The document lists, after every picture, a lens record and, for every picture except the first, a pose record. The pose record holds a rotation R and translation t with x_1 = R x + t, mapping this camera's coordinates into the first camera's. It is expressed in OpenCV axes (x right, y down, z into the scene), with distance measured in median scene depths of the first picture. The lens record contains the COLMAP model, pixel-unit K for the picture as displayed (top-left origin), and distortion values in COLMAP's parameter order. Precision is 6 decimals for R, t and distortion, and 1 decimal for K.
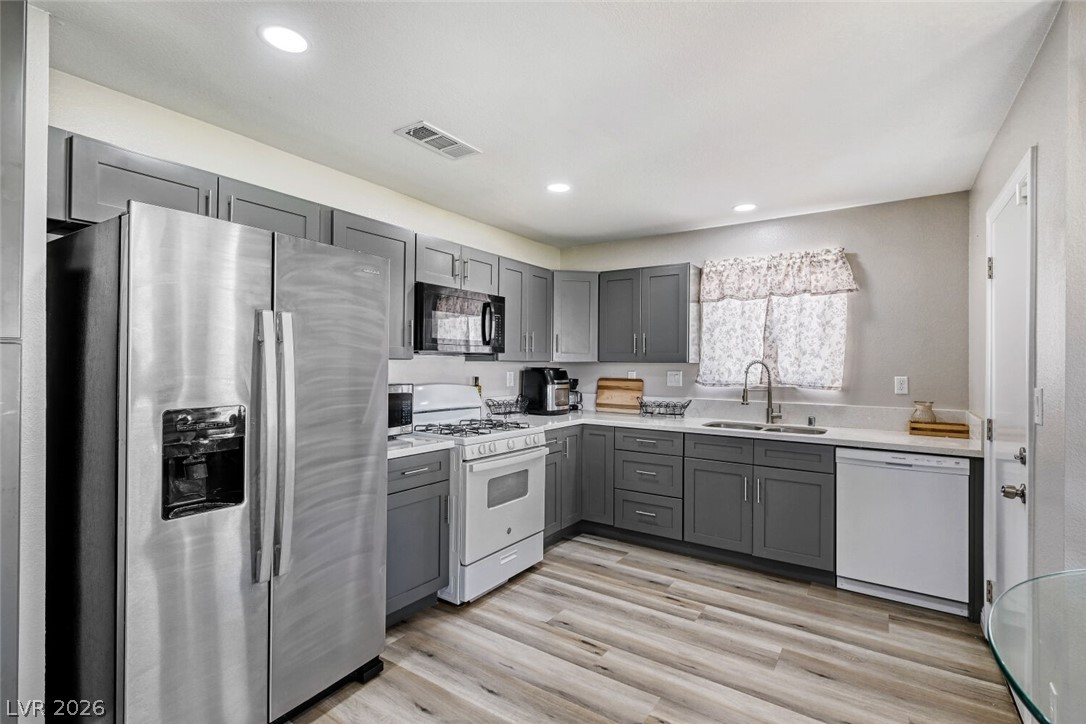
lens RADIAL K [[504.7, 0, 543.5], [0, 504.7, 361.6], [0, 0, 1]] dist [0.004537, -0.000167]
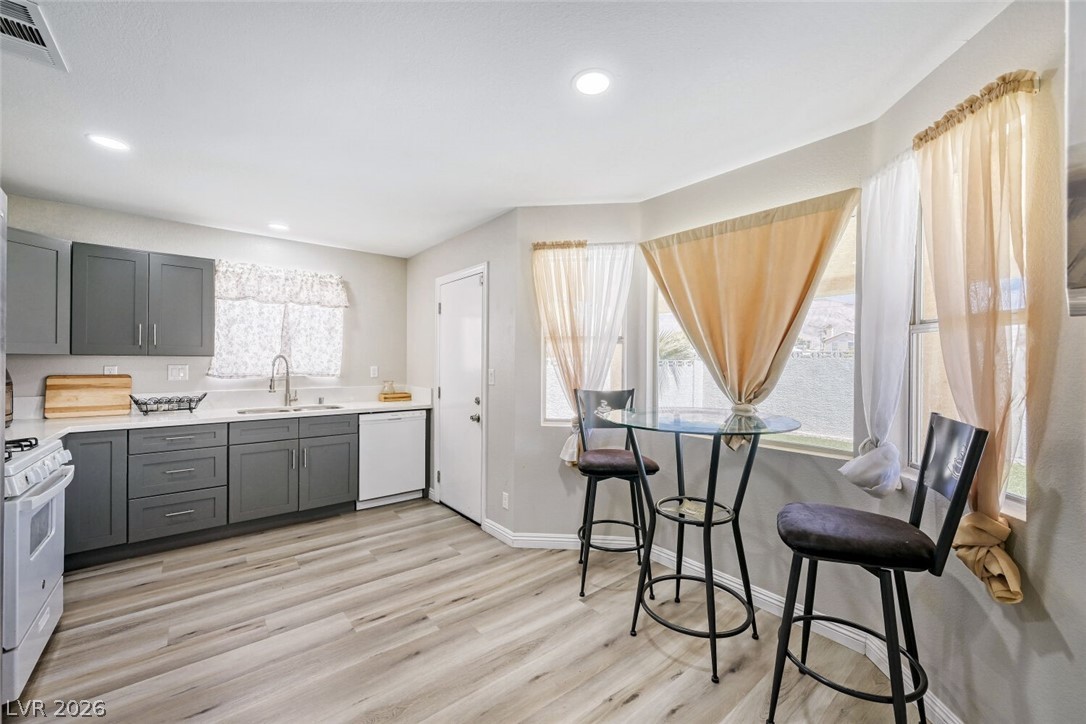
lens RADIAL K [[424.6, 0, 545.9], [0, 424.6, 362.6], [0, 0, 1]] dist [0.003237, 0.000255]
pose [[0.285682, -0.006922, 0.958300, -0.398938], [-0.005992, 0.999941, 0.009009, 0.003463], [-0.958306, -0.008315, 0.285624, 0.111603]]
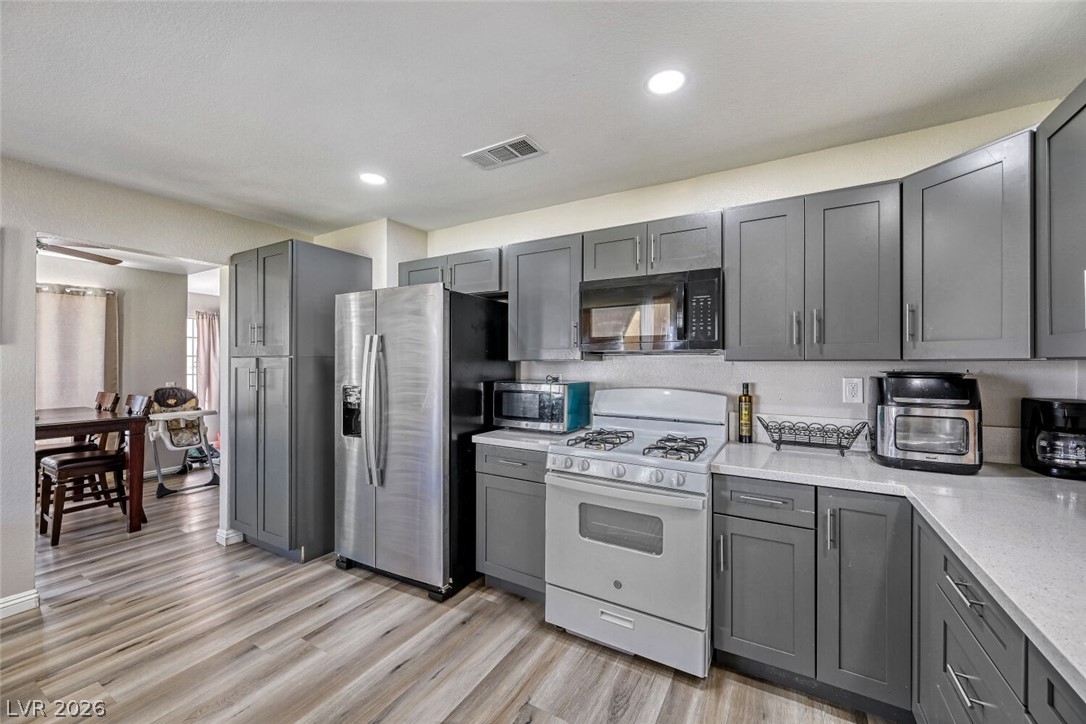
lens RADIAL K [[424.6, 0, 542.9], [0, 424.6, 361.8], [0, 0, 1]] dist [0.003237, 0.000255]
pose [[0.072307, -0.009691, -0.997335, 0.504359], [0.003351, 0.999950, -0.009473, 0.005446], [0.997377, -0.002657, 0.072336, 0.753246]]
